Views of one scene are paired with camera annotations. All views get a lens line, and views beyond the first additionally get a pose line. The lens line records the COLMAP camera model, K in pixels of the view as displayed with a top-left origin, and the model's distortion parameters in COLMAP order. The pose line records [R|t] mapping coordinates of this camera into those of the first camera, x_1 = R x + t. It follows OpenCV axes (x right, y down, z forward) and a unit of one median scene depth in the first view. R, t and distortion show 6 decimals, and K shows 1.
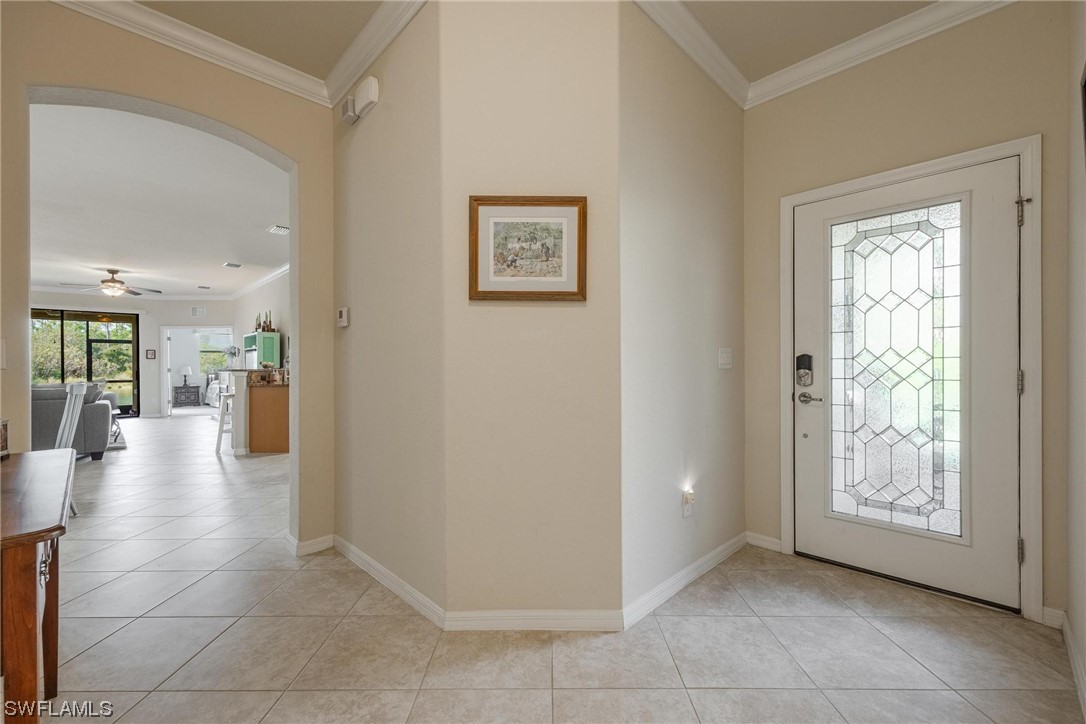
lens RADIAL K [[451.9, 0, 543.6], [0, 451.9, 367.1], [0, 0, 1]] dist [0.004269, 0.000119]
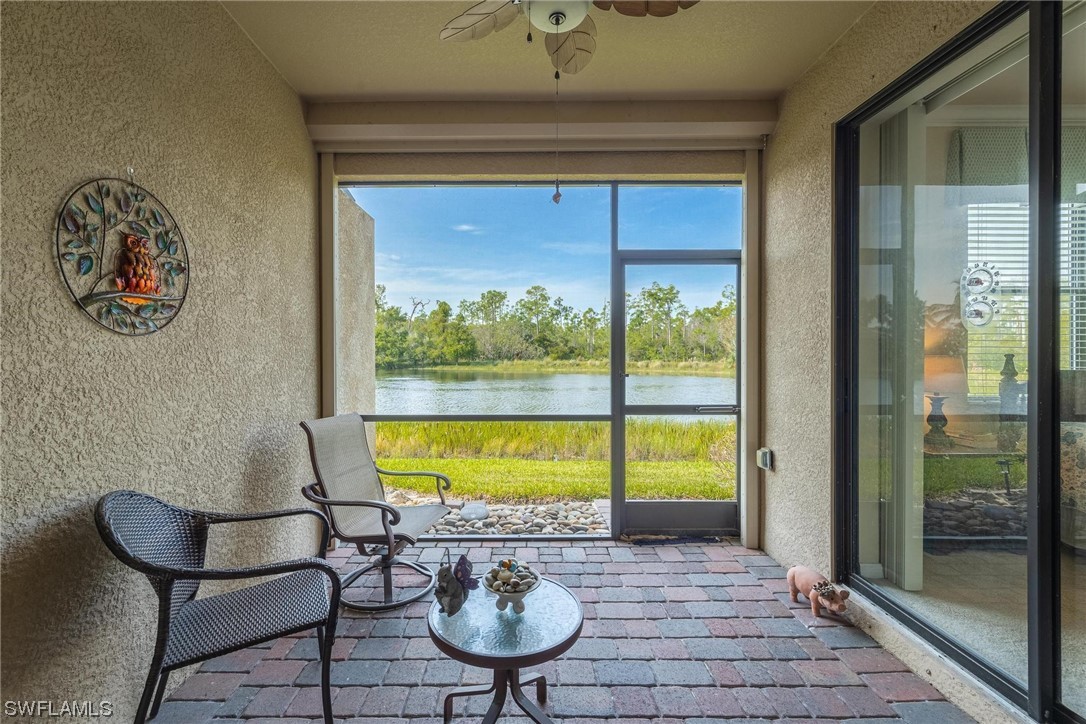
lens RADIAL K [[462.3, 0, 522.8], [0, 462.3, 351.6], [0, 0, 1]] dist [0.000731, -0.000122]
pose [[0.707158, 0.003413, -0.707047, -0.978210], [-0.003381, 0.999993, 0.001446, -0.002437], [0.707047, 0.001368, 0.707165, 0.885112]]
